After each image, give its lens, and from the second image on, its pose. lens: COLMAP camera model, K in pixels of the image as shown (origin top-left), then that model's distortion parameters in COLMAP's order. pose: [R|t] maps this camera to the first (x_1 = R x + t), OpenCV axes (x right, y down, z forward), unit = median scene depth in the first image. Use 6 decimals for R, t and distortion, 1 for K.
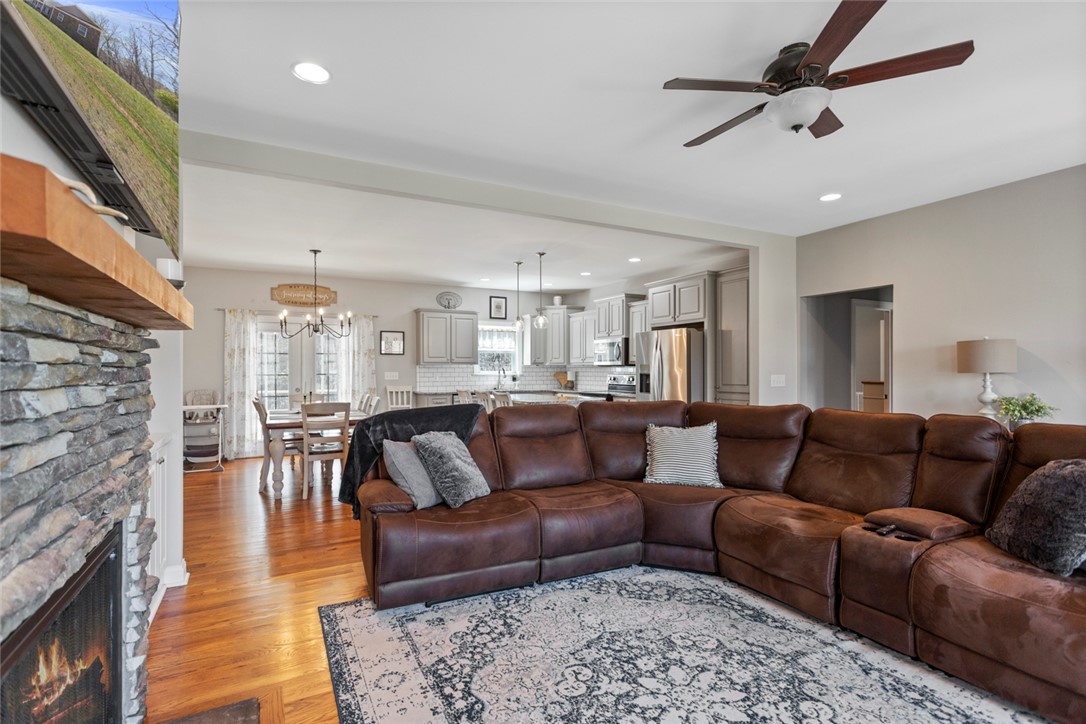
lens RADIAL K [[522.6, 0, 533.5], [0, 522.6, 371.0], [0, 0, 1]] dist [0.002565, 0.003843]
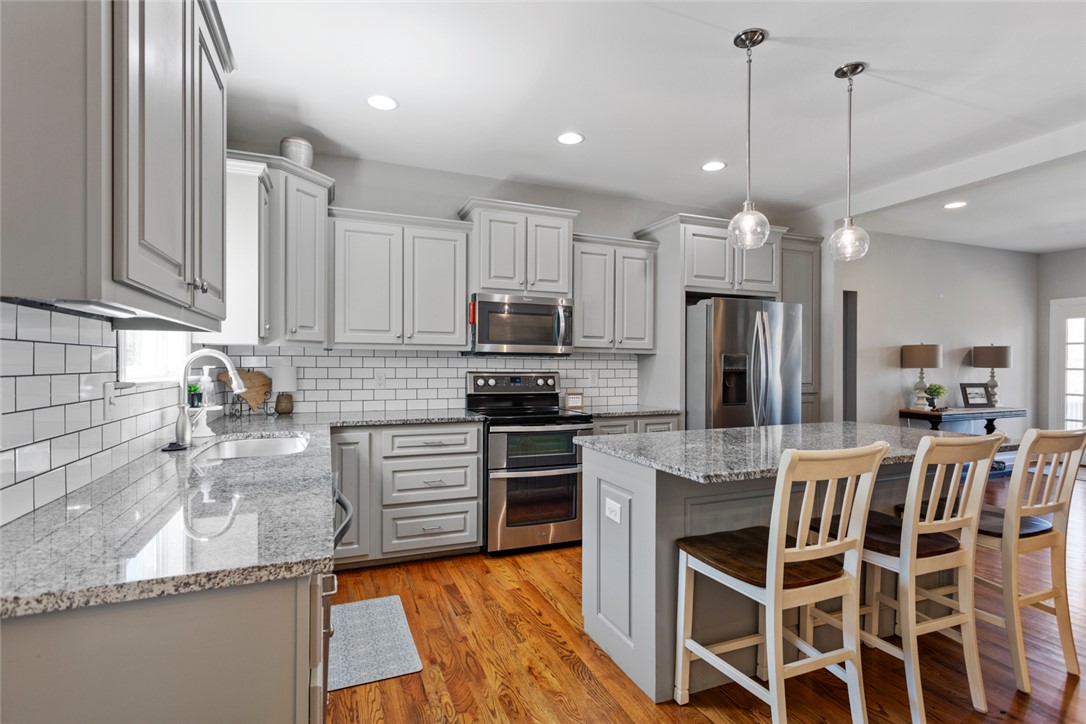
lens RADIAL K [[522.6, 0, 553.3], [0, 522.6, 363.1], [0, 0, 1]] dist [0.002565, 0.003843]
pose [[0.086043, 0.000950, 0.996291, -0.311978], [-0.003386, 0.999994, -0.000661, -0.001985], [-0.996286, -0.003317, 0.086046, 0.923624]]
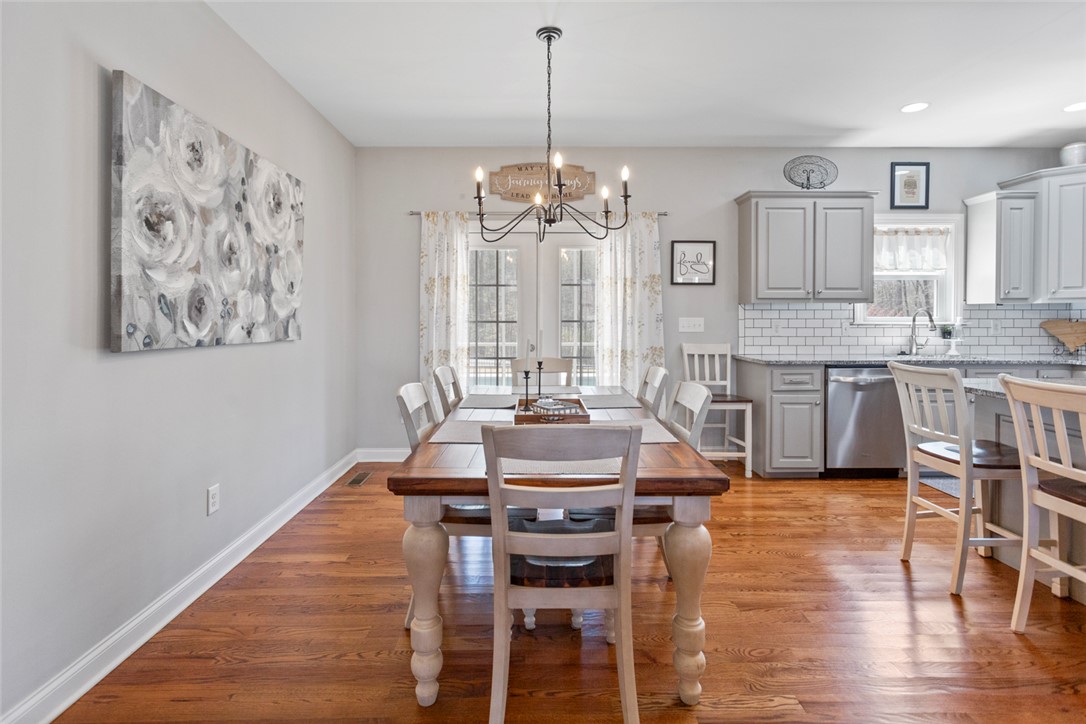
lens RADIAL K [[522.6, 0, 537.0], [0, 522.6, 322.4], [0, 0, 1]] dist [0.002565, 0.003843]
pose [[0.892276, 0.007938, -0.451421, -0.176605], [-0.003366, 0.999935, 0.010929, 0.001432], [0.451478, -0.008232, 0.892244, 0.466097]]
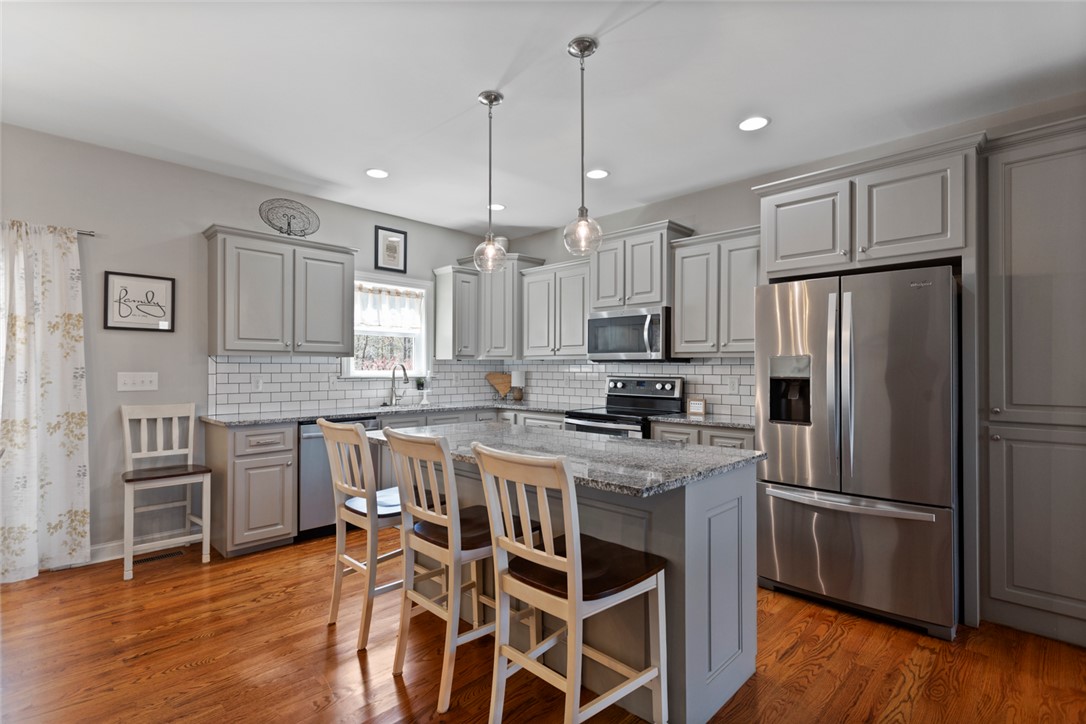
lens RADIAL K [[522.6, 0, 540.5], [0, 522.6, 362.8], [0, 0, 1]] dist [0.002565, 0.003843]
pose [[0.951244, 0.006417, 0.308373, -0.097538], [-0.002324, 0.999904, -0.013637, -0.000772], [-0.308431, 0.012255, 0.951168, 0.517312]]
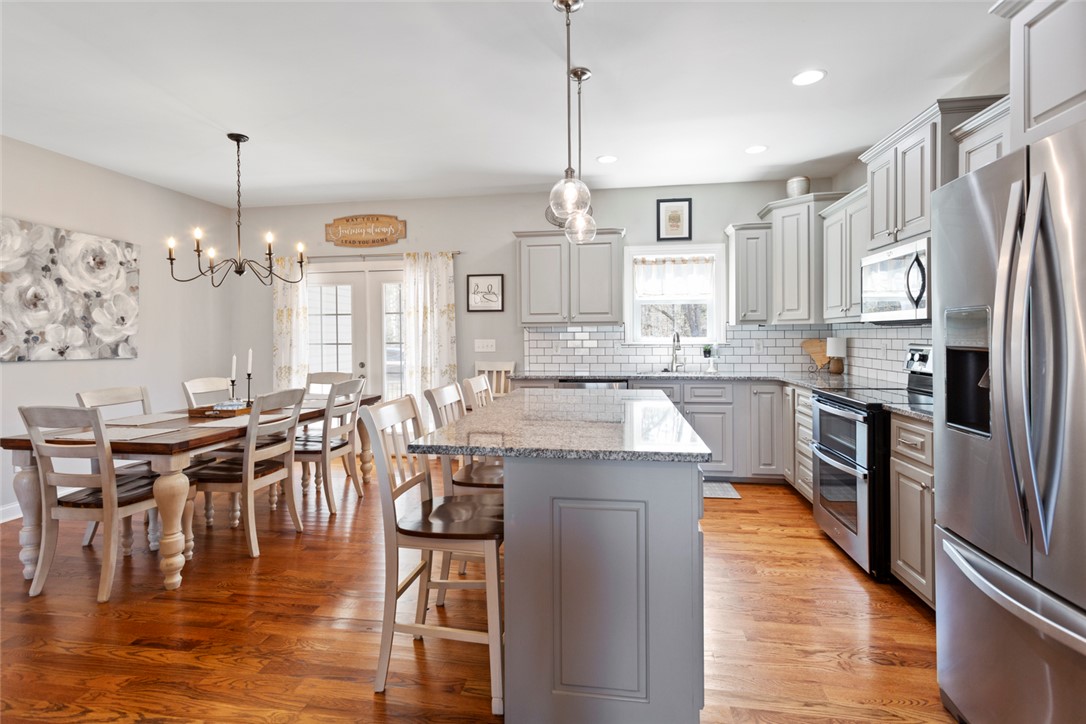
lens RADIAL K [[522.6, 0, 541.0], [0, 522.6, 336.1], [0, 0, 1]] dist [0.002565, 0.003843]
pose [[0.805167, -0.004479, -0.593032, 0.159724], [0.003923, 0.999990, -0.002227, -0.000614], [0.593036, -0.000533, 0.805176, 0.551147]]
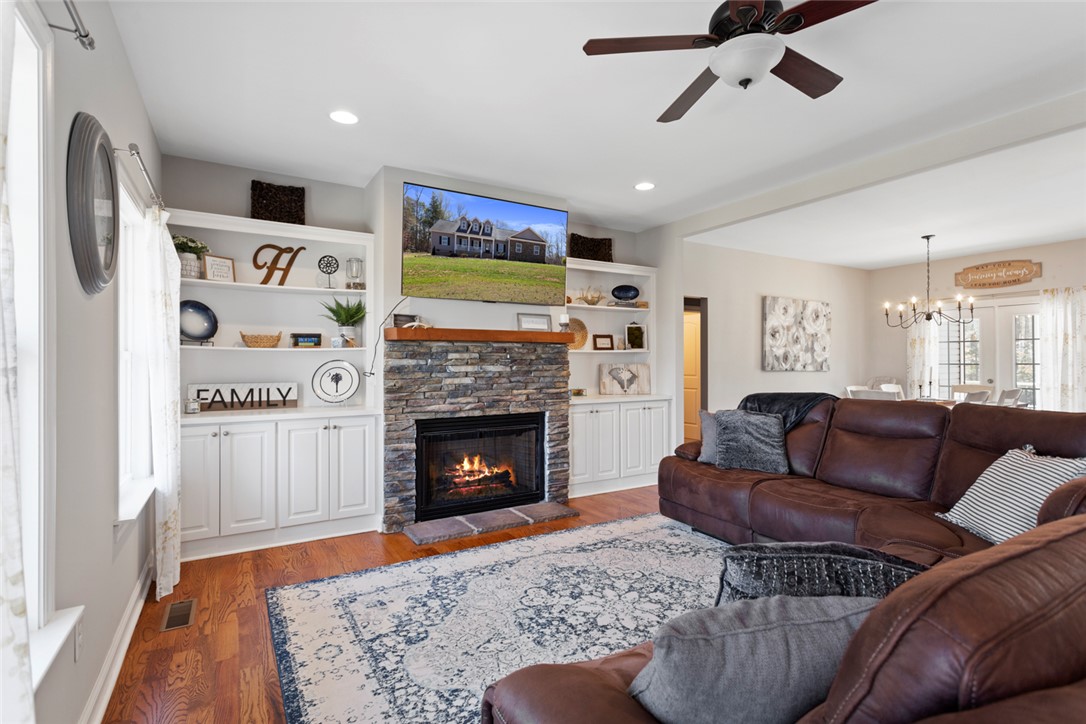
lens RADIAL K [[522.6, 0, 541.7], [0, 522.6, 358.8], [0, 0, 1]] dist [0.002565, 0.003843]
pose [[0.052253, -0.000824, -0.998634, 0.391725], [-0.000007, 1.000000, -0.000826, -0.001281], [0.998634, 0.000050, 0.052253, 0.178363]]
